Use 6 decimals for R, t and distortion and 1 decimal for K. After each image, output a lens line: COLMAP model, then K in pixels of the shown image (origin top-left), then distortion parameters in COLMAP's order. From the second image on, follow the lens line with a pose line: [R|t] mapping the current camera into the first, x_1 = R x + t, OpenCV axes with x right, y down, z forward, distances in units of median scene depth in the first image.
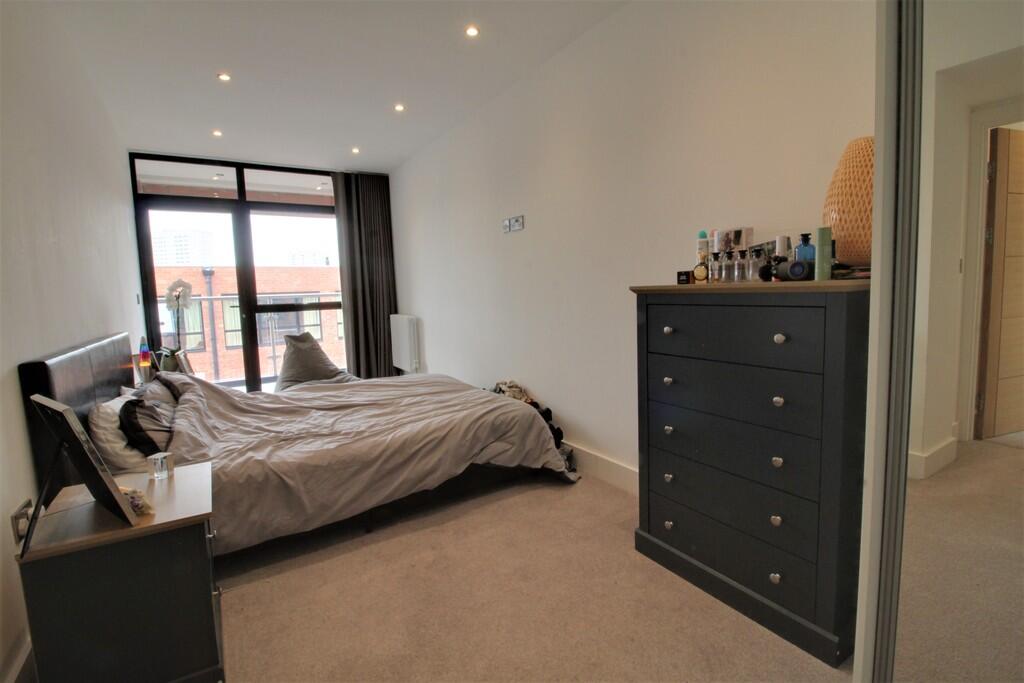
lens RADIAL K [[474.6, 0, 512.0], [0, 474.6, 341.5], [0, 0, 1]] dist [-0.002183, -0.000316]
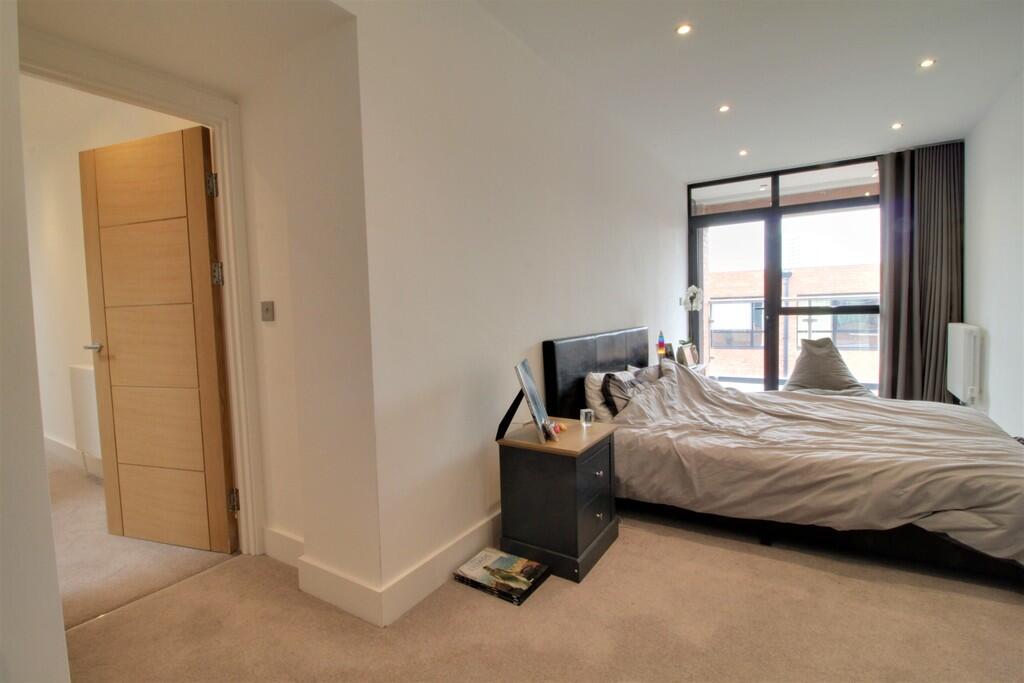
lens RADIAL K [[479.3, 0, 512.0], [0, 479.3, 341.5], [0, 0, 1]] dist [0.000932, -0.014677]
pose [[0.423734, 0.084305, -0.901855, 0.305474], [-0.083495, 0.995055, 0.053788, -0.021394], [0.901930, 0.052509, 0.428678, 0.083161]]
